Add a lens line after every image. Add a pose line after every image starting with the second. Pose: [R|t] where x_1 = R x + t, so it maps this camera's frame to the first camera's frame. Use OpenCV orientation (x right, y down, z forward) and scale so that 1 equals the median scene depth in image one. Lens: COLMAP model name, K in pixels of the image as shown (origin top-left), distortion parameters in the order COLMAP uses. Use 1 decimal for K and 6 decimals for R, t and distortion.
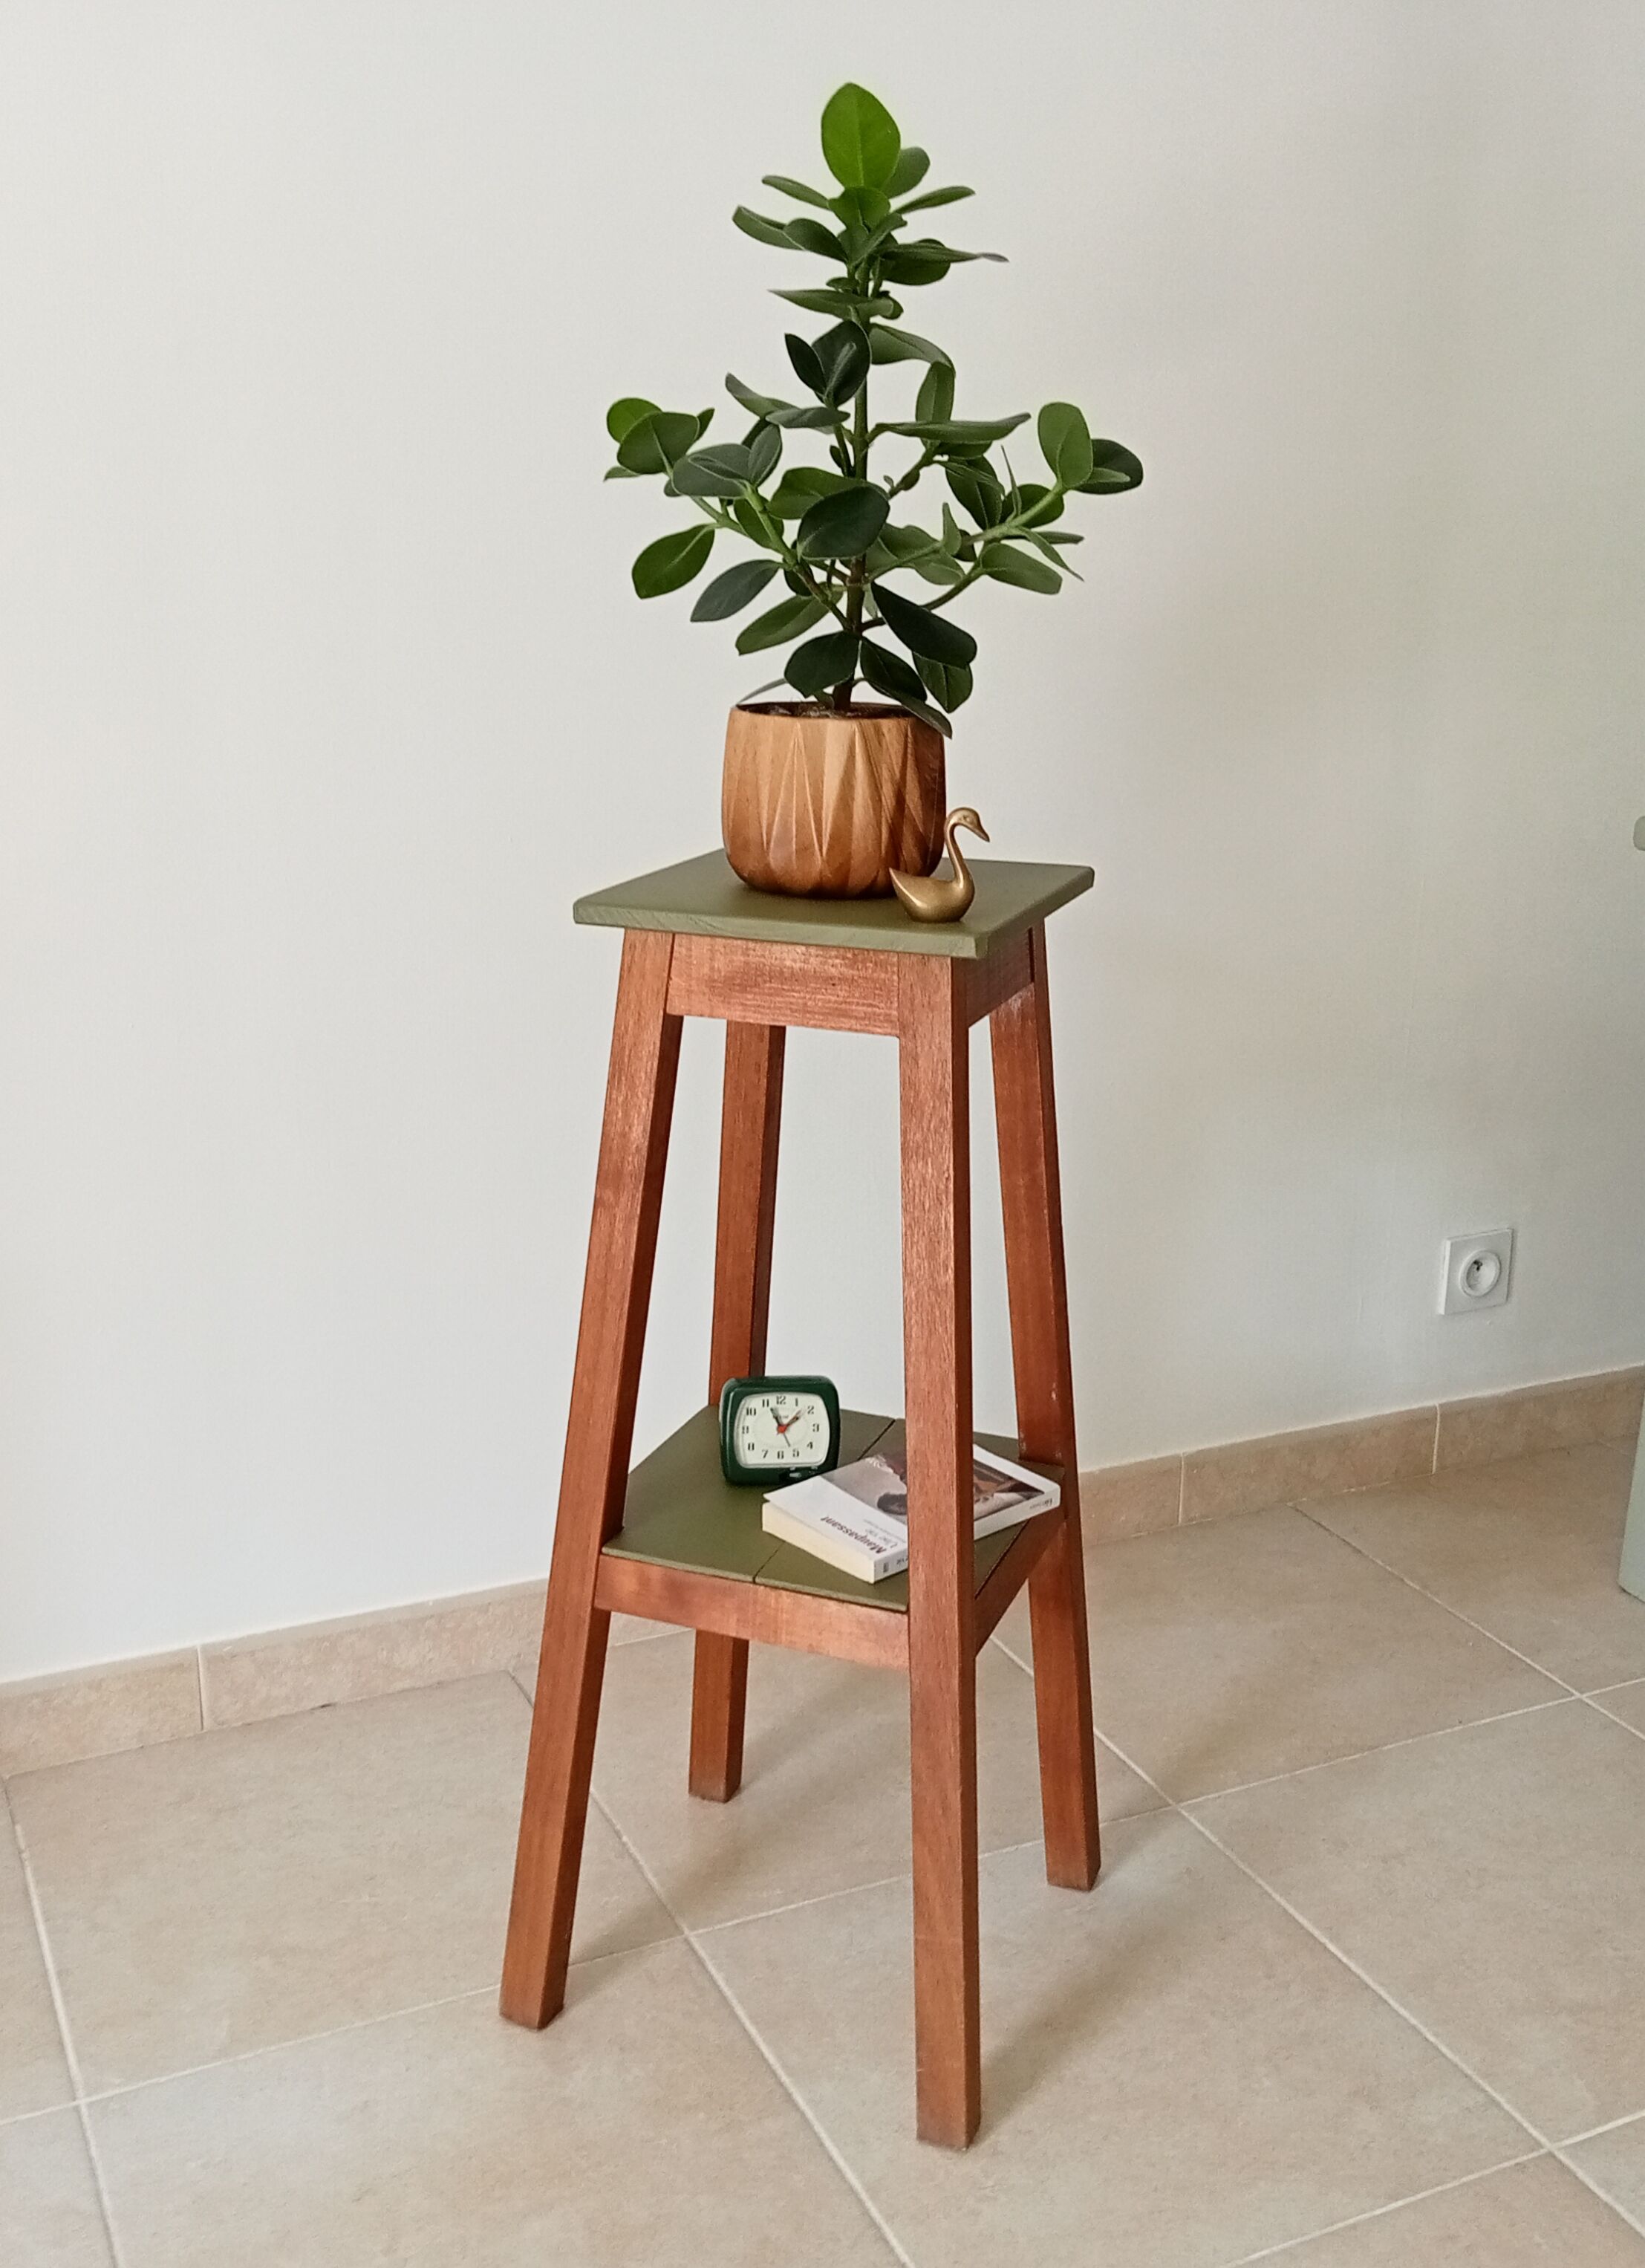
lens RADIAL K [[2266.7, 0, 756.6], [0, 2266.7, 1150.1], [0, 0, 1]] dist [0.014921, 0.000000]
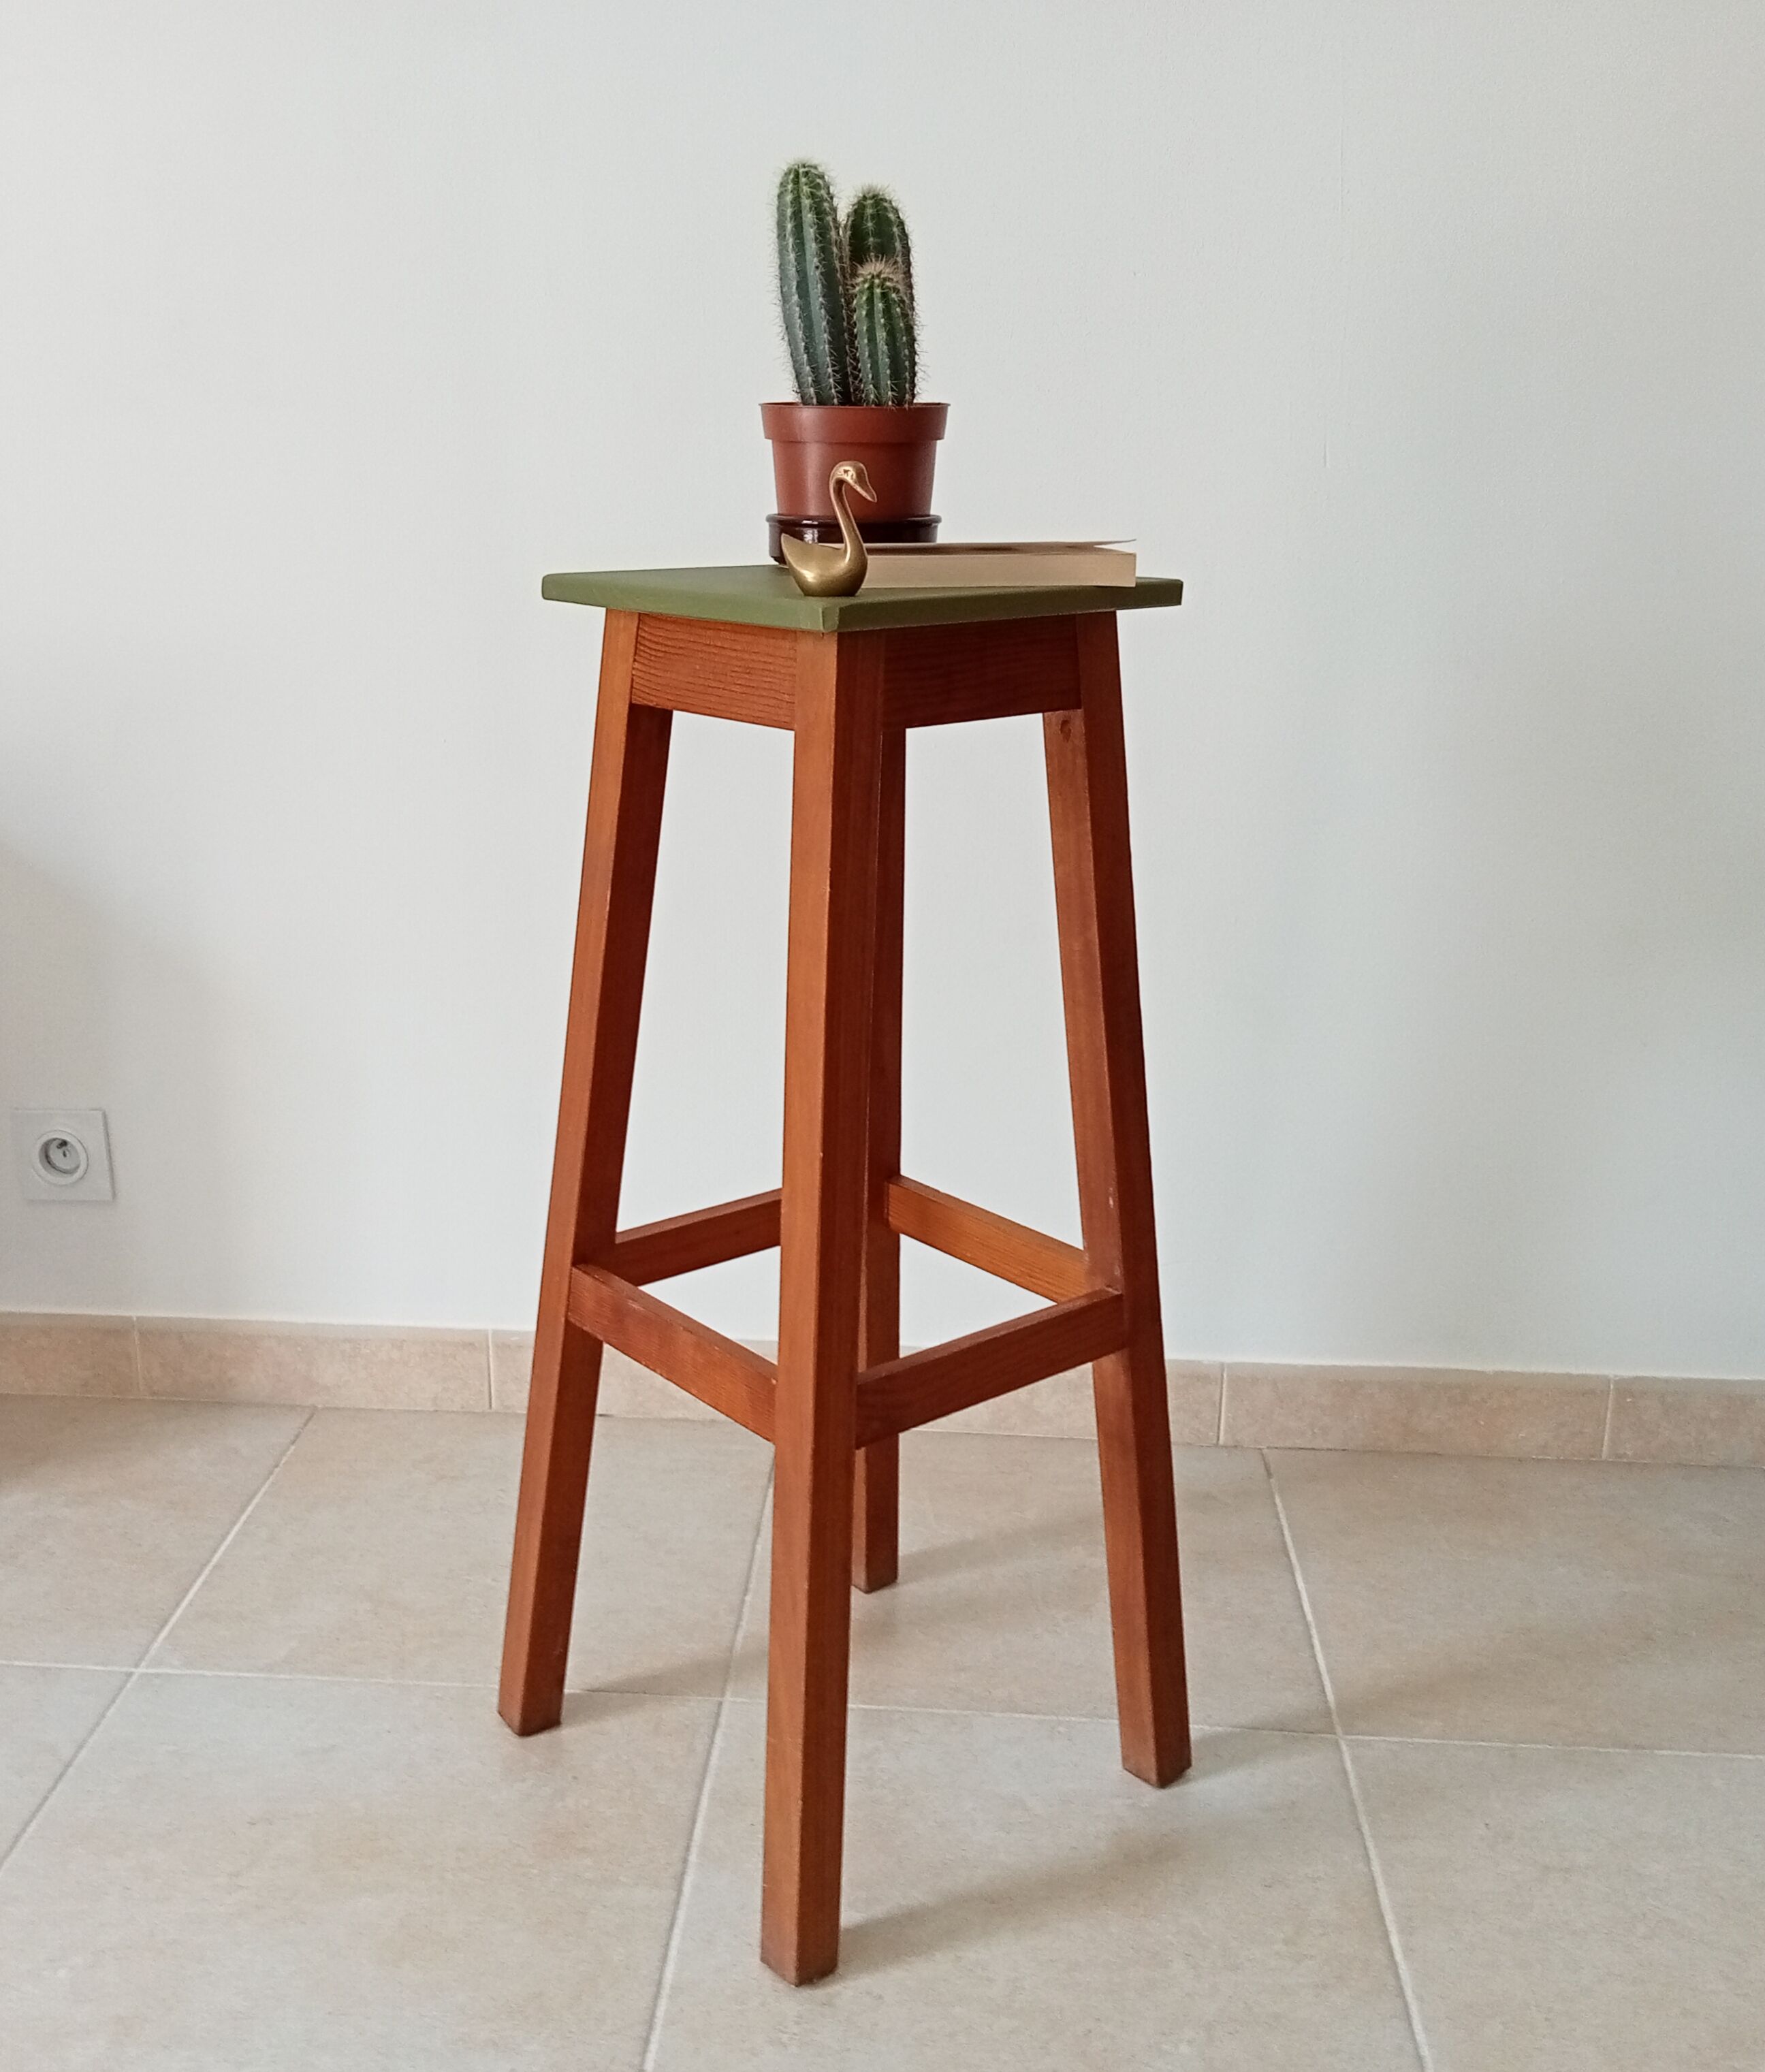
lens RADIAL K [[2071.7, 0, 777.7], [0, 2071.7, 1044.2], [0, 0, 1]] dist [0.011974, 0.000000]
pose [[0.867510, 0.133921, -0.479053, 0.395425], [-0.134572, 0.990349, 0.033161, 0.040412], [0.478871, 0.035700, 0.877159, 0.242250]]
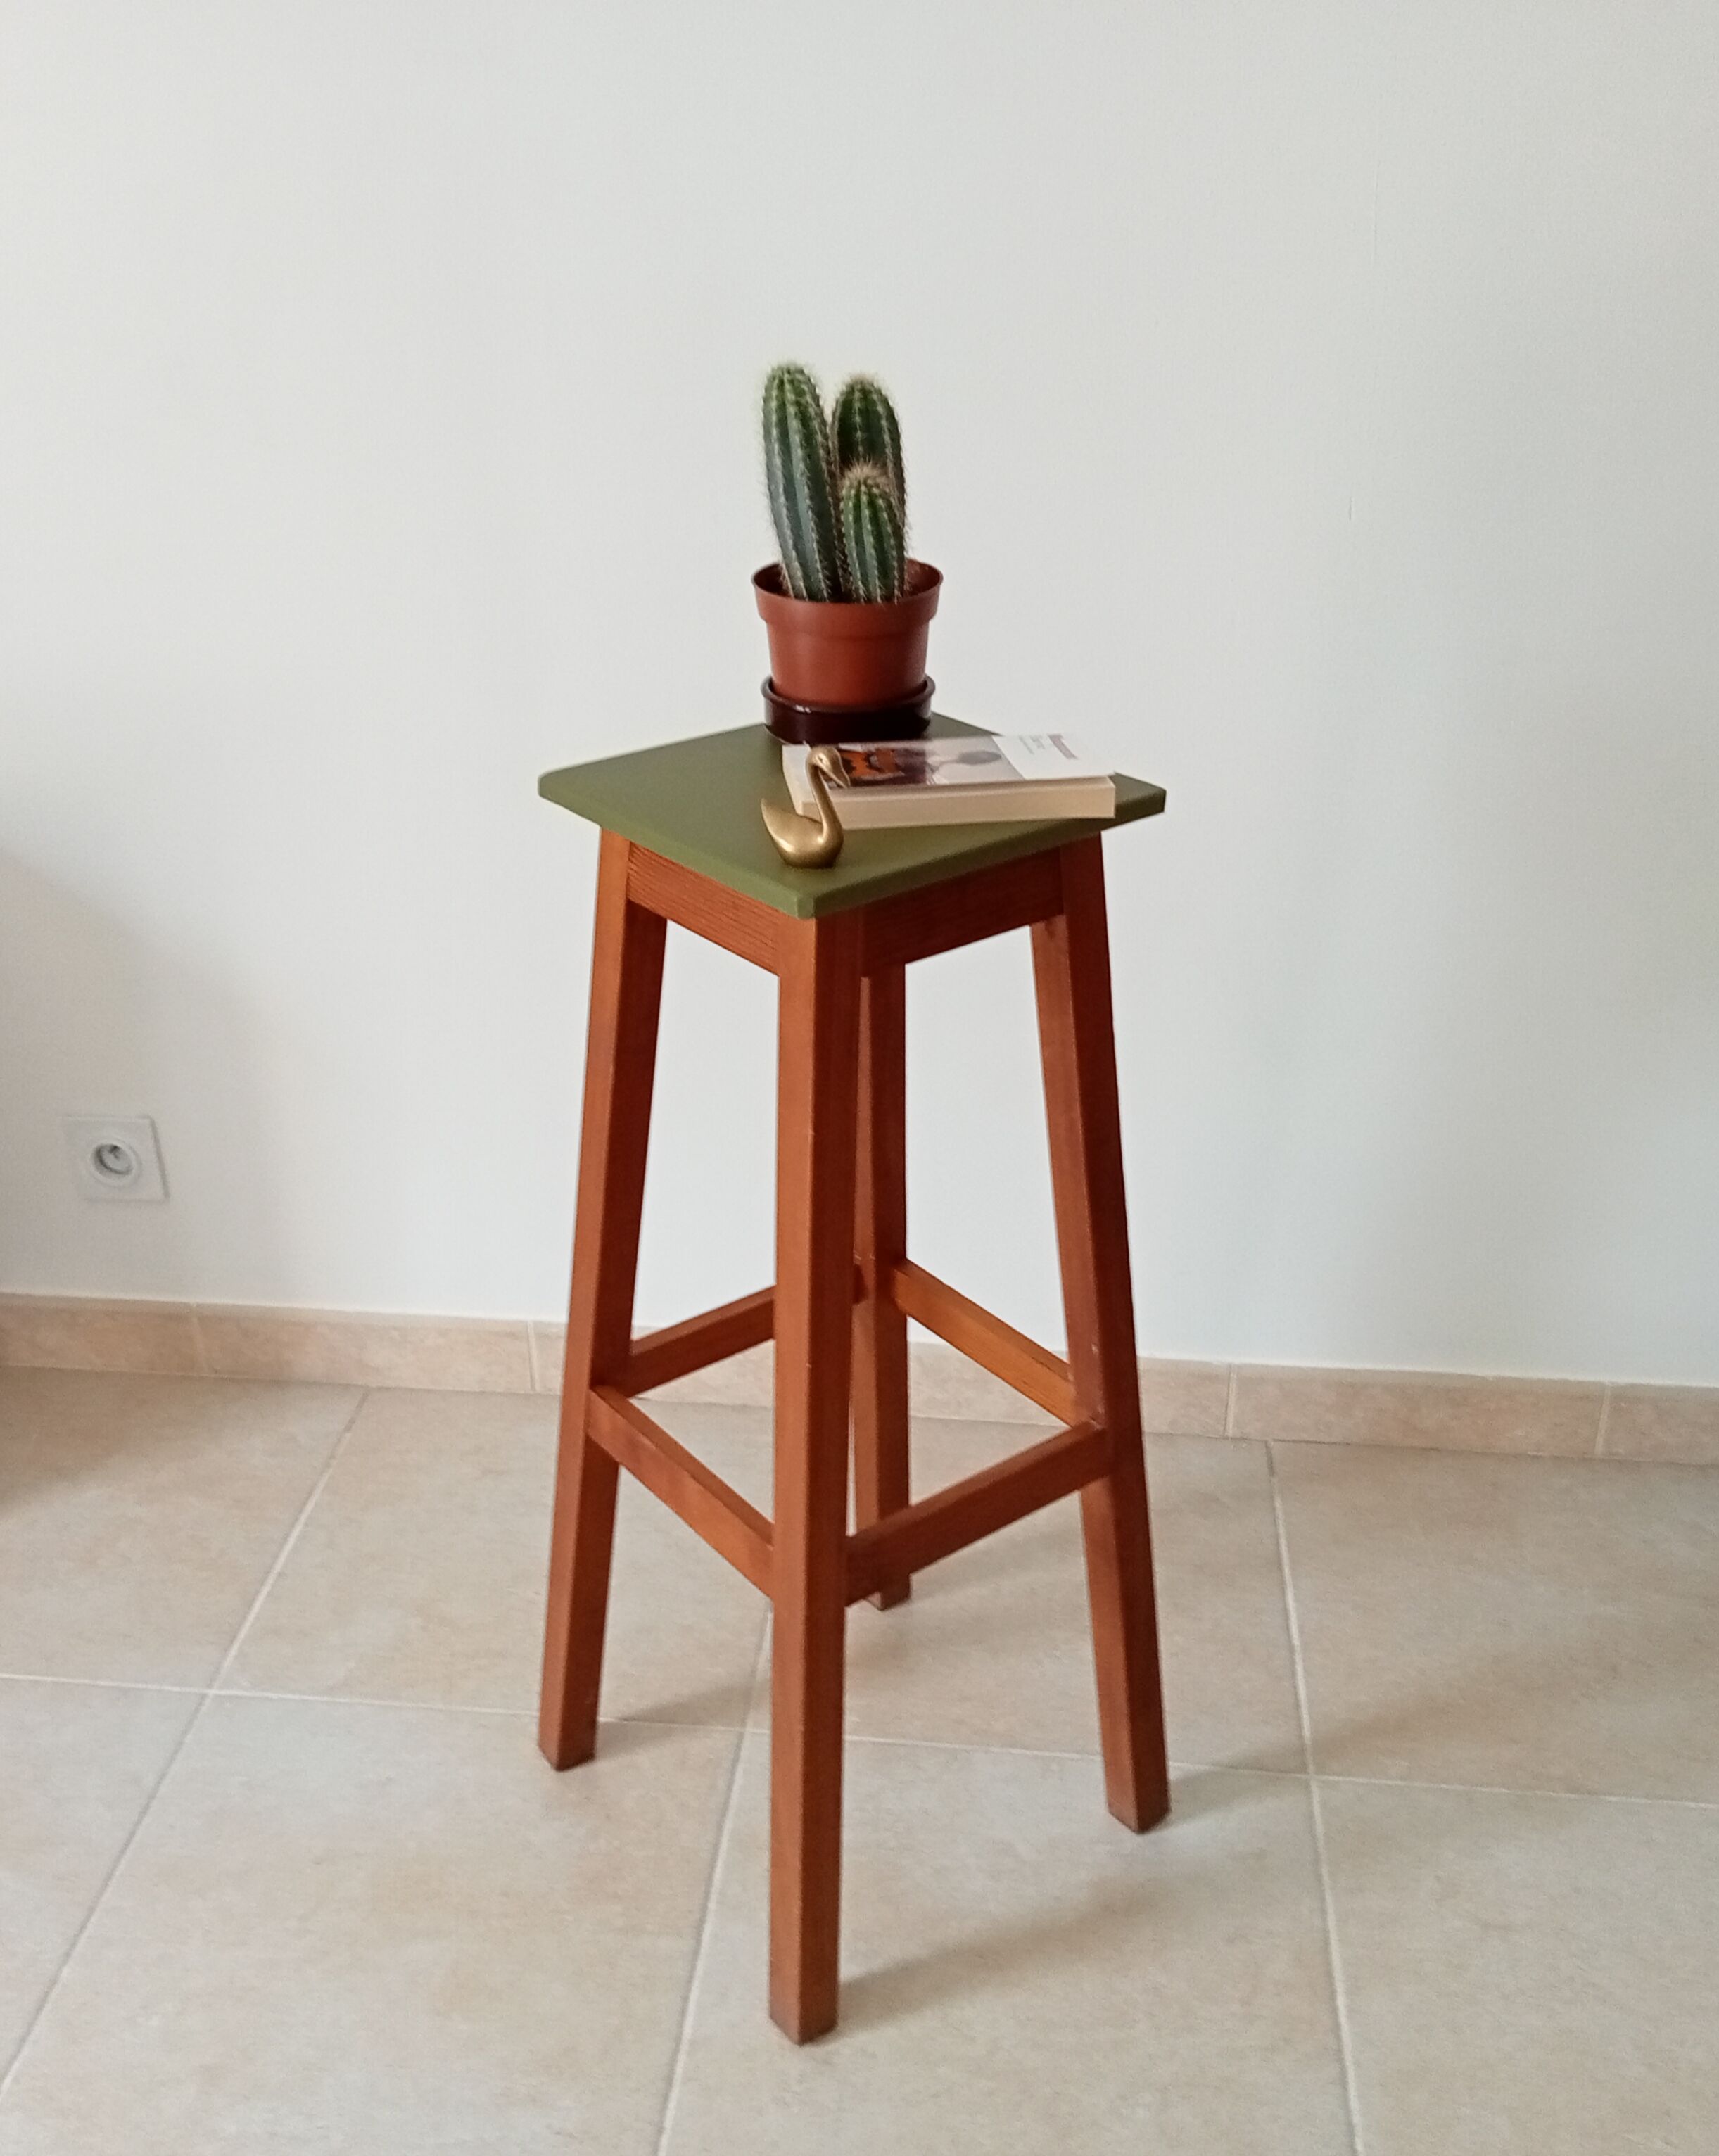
lens RADIAL K [[2123.0, 0, 785.0], [0, 2123.0, 1078.4], [0, 0, 1]] dist [0.015270, 0.000000]
pose [[0.852109, 0.210086, -0.479347, 0.415333], [-0.123194, 0.970675, 0.206428, -0.160243], [0.508658, -0.116847, 0.853003, 0.219469]]
